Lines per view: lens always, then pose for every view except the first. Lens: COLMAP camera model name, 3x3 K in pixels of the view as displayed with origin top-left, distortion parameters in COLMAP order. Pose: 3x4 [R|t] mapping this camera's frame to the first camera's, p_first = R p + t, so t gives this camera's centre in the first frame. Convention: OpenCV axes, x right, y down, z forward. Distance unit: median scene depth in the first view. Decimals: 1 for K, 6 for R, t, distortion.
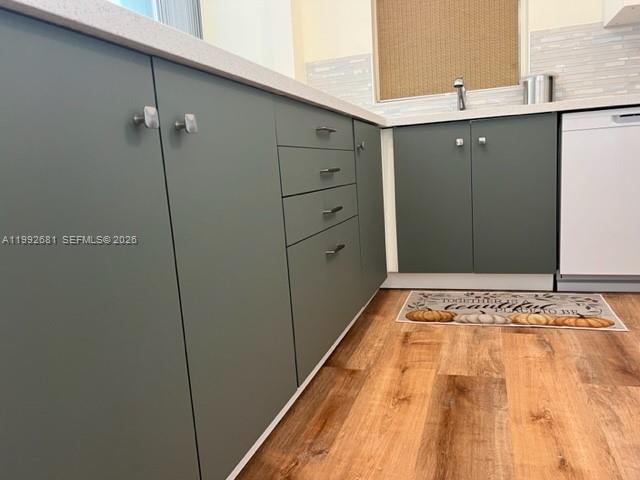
lens RADIAL K [[481.6, 0, 325.4], [0, 481.6, 244.0], [0, 0, 1]] dist [0.069142, -0.081120]
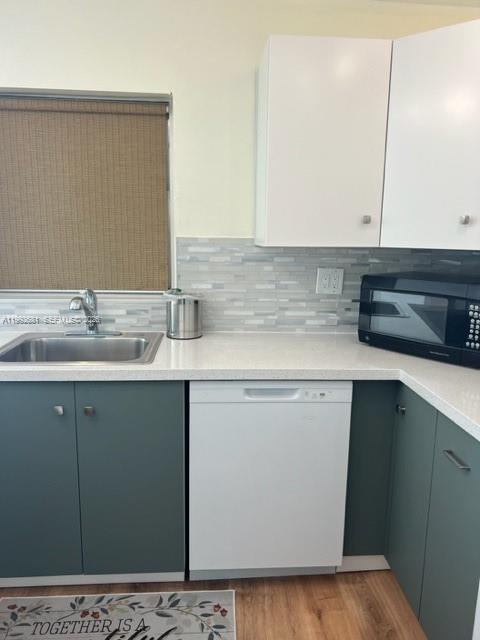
lens RADIAL K [[481.6, 0, 241.0], [0, 481.6, 315.3], [0, 0, 1]] dist [0.069142, -0.081120]
pose [[0.928209, 0.015905, 0.371719, 0.300752], [-0.018940, 0.999810, 0.004517, -0.420908], [-0.371577, -0.011233, 0.928334, 0.272094]]
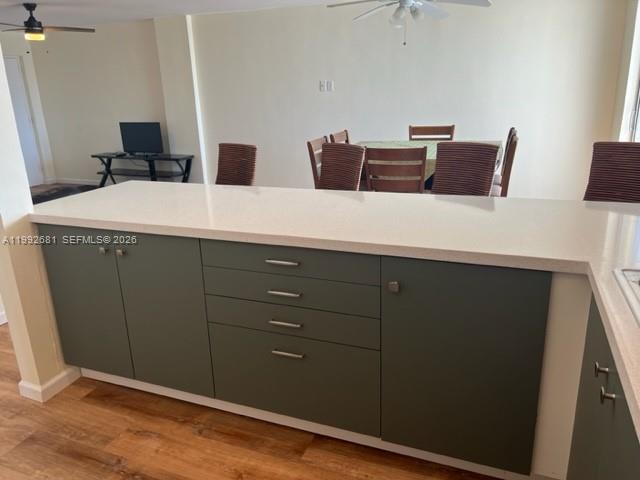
lens RADIAL K [[481.6, 0, 315.1], [0, 481.6, 237.4], [0, 0, 1]] dist [0.069142, -0.081120]
pose [[-0.076391, 0.352795, -0.932577, 0.824027], [-0.116580, 0.925735, 0.359756, -0.552254], [0.990239, 0.136202, -0.029588, 0.836041]]
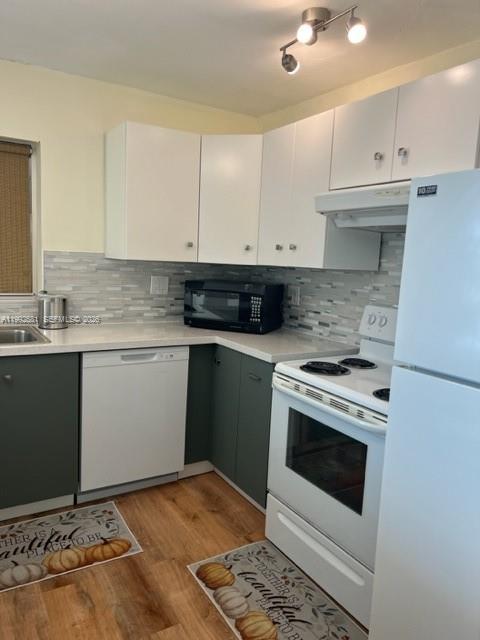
lens RADIAL K [[481.6, 0, 242.0], [0, 481.6, 316.3], [0, 0, 1]] dist [0.069142, -0.081120]
pose [[0.649351, 0.001248, 0.760488, -0.139298], [0.028920, 0.999235, -0.026334, -0.344371], [-0.759939, 0.039093, 0.648818, -0.006510]]
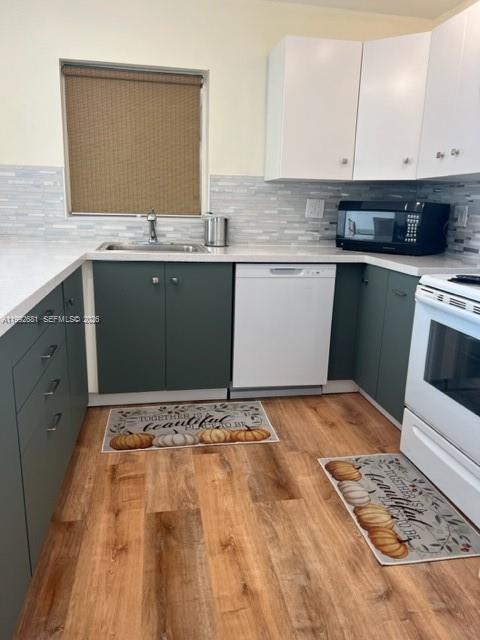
lens RADIAL K [[481.6, 0, 239.7], [0, 481.6, 318.5], [0, 0, 1]] dist [0.069142, -0.081120]
pose [[0.881228, -0.020765, 0.472235, -0.095991], [-0.011448, 0.997804, 0.065238, -0.229745], [-0.472553, -0.062896, 0.879055, -0.097229]]
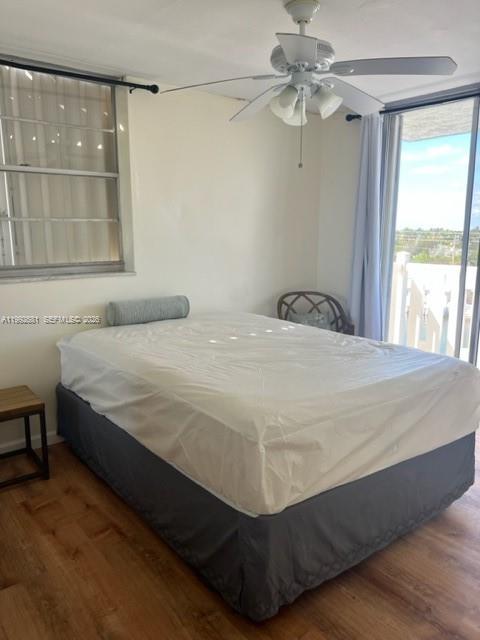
lens RADIAL K [[481.6, 0, 233.7], [0, 481.6, 319.8], [0, 0, 1]] dist [0.069142, -0.081120]
pose [[-0.564364, 0.212020, -0.797835, 0.822675], [-0.093455, 0.943835, 0.316926, -0.600602], [0.820219, 0.253423, -0.512852, 1.338840]]
